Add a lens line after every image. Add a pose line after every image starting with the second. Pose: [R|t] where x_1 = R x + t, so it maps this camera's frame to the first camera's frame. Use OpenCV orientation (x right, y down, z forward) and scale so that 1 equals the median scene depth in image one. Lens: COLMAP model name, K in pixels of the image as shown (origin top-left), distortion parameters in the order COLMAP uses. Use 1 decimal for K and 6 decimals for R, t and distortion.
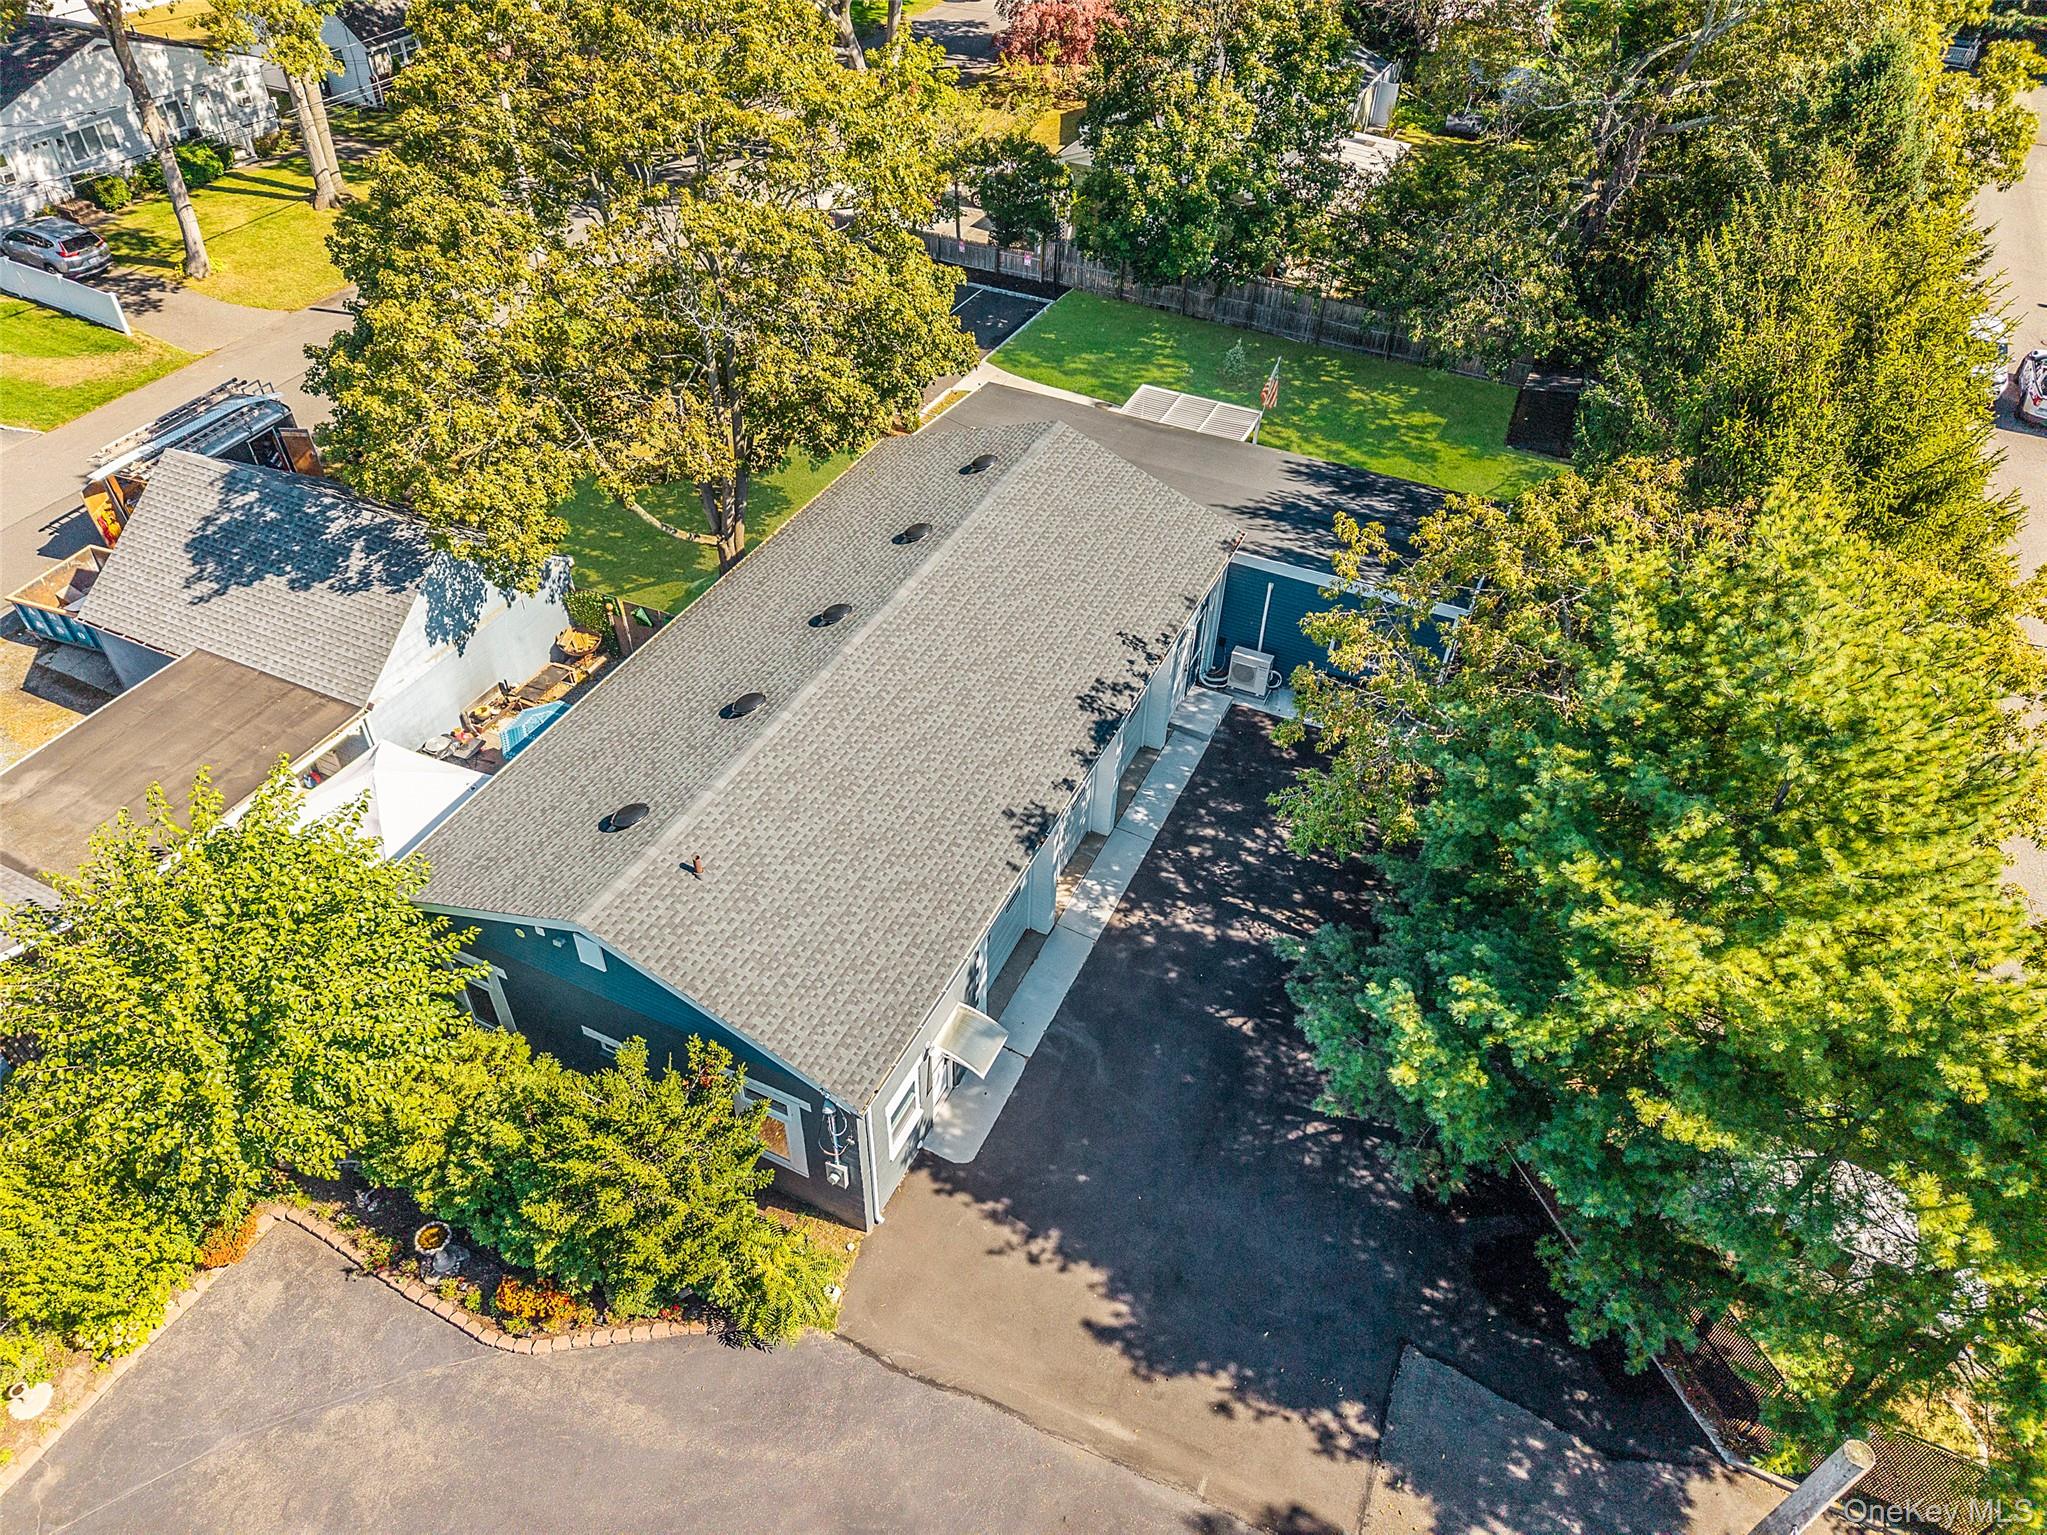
lens RADIAL K [[1382.0, 0, 1021.6], [0, 1382.0, 767.9], [0, 0, 1]] dist [0.003340, -0.012699]
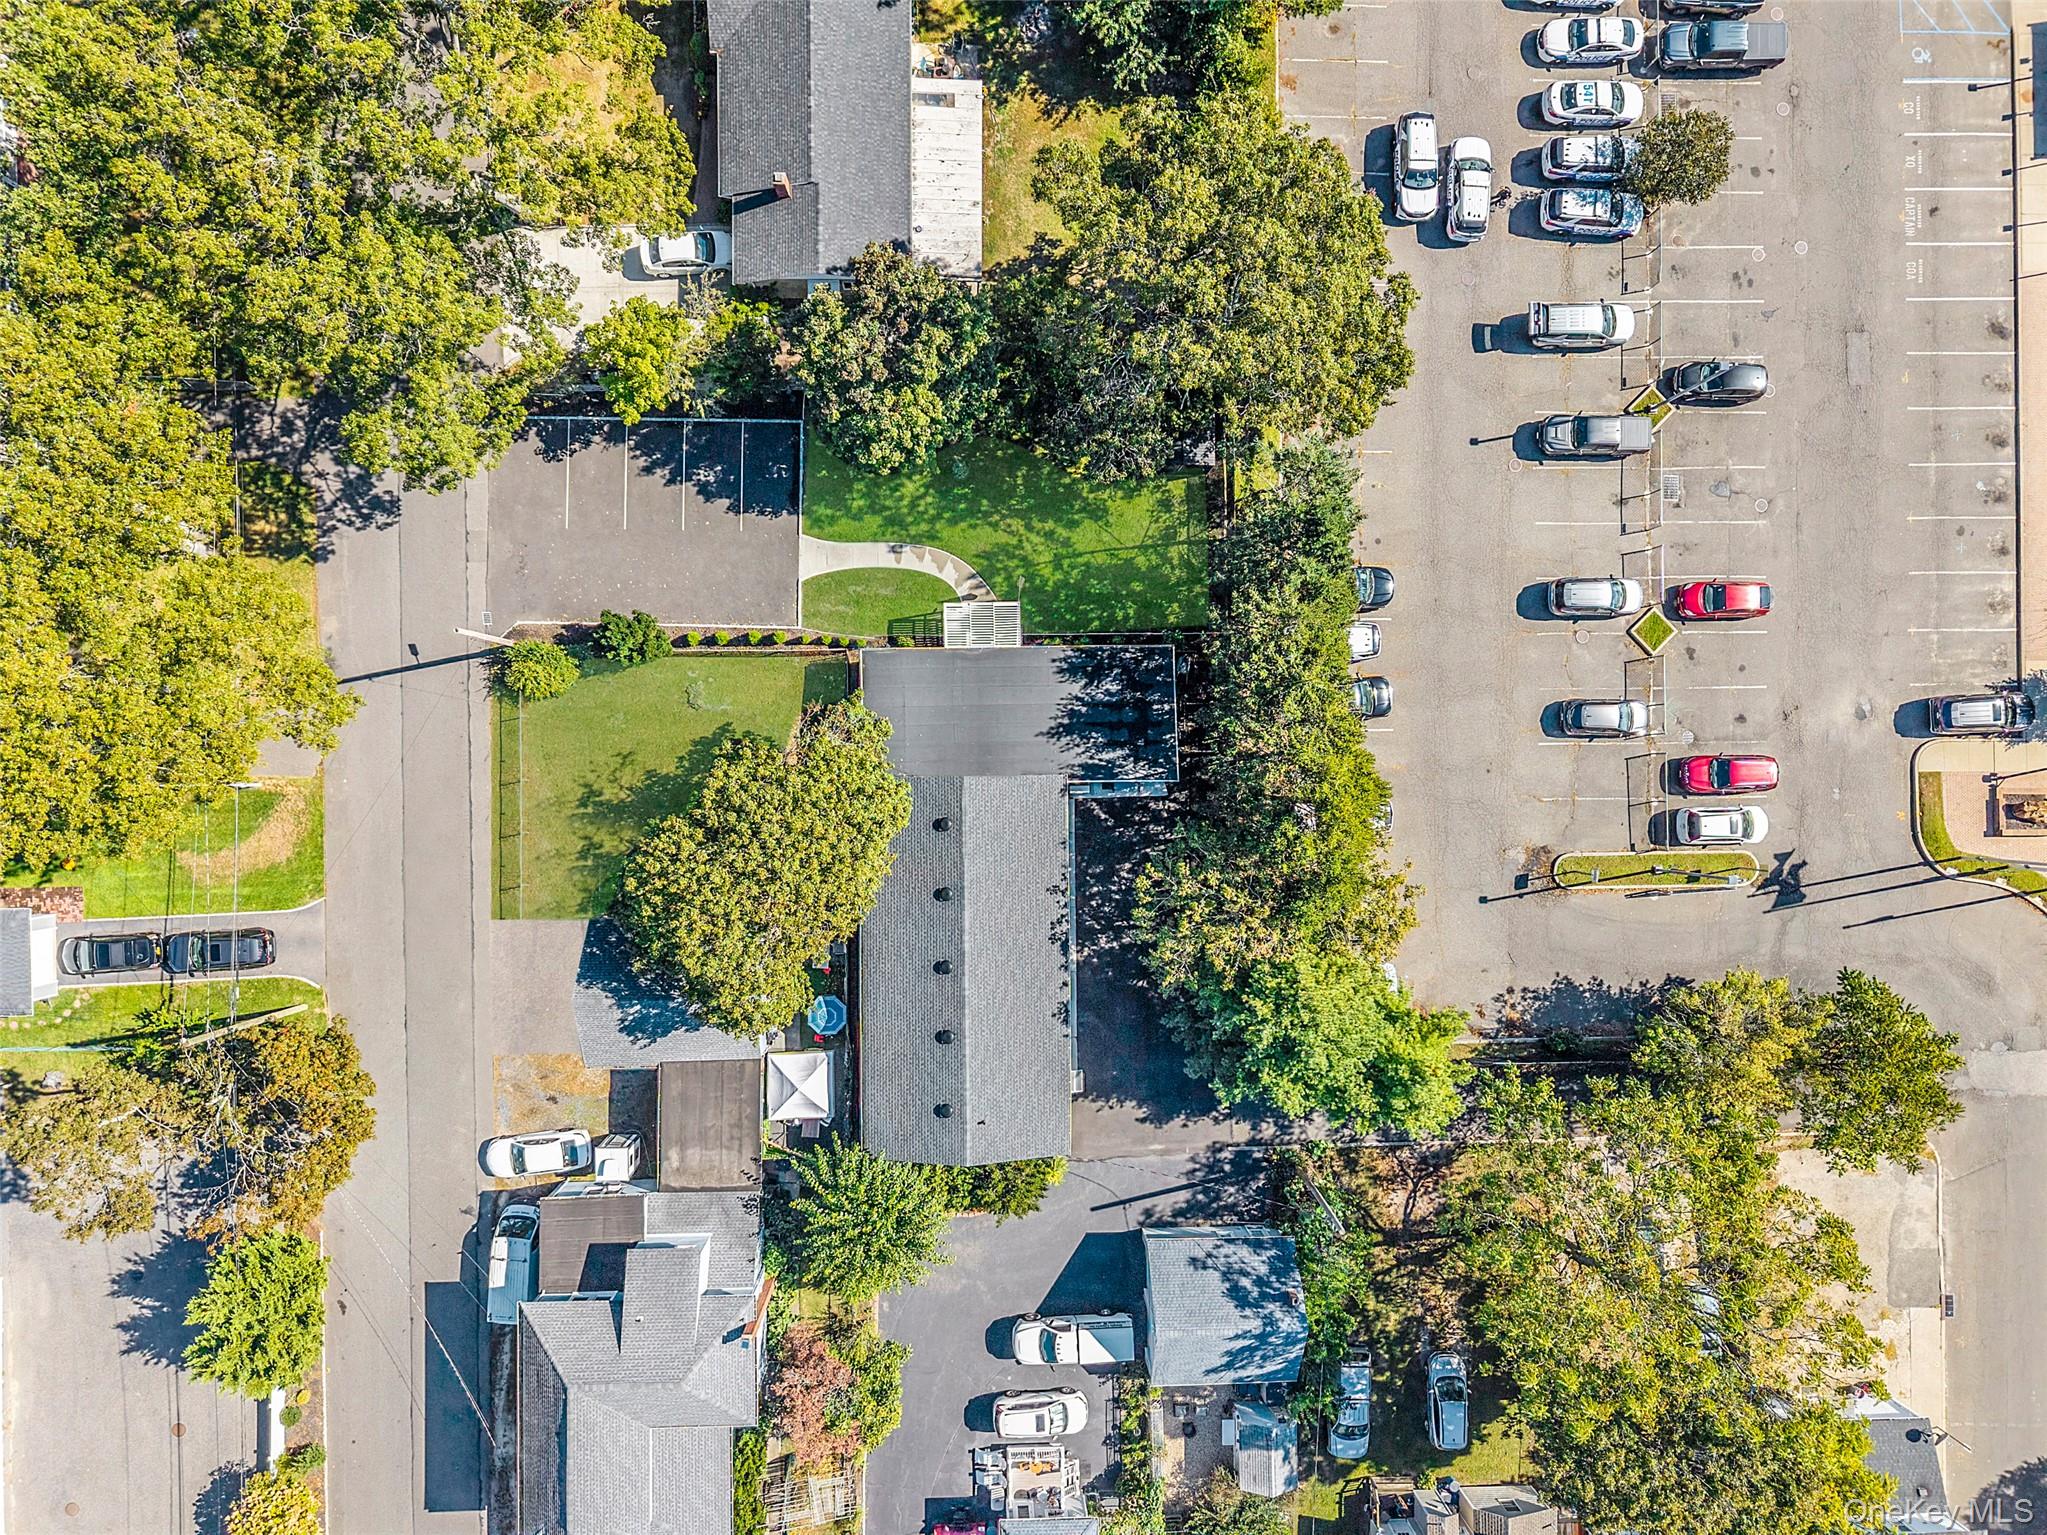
lens RADIAL K [[1382.0, 0, 1023.4], [0, 1382.0, 756.6], [0, 0, 1]] dist [0.003340, -0.012699]
pose [[0.899796, -0.436088, 0.013914, 0.100929], [0.275639, 0.592879, 0.756649, -1.930251], [-0.338215, -0.676994, 0.653674, -0.301499]]
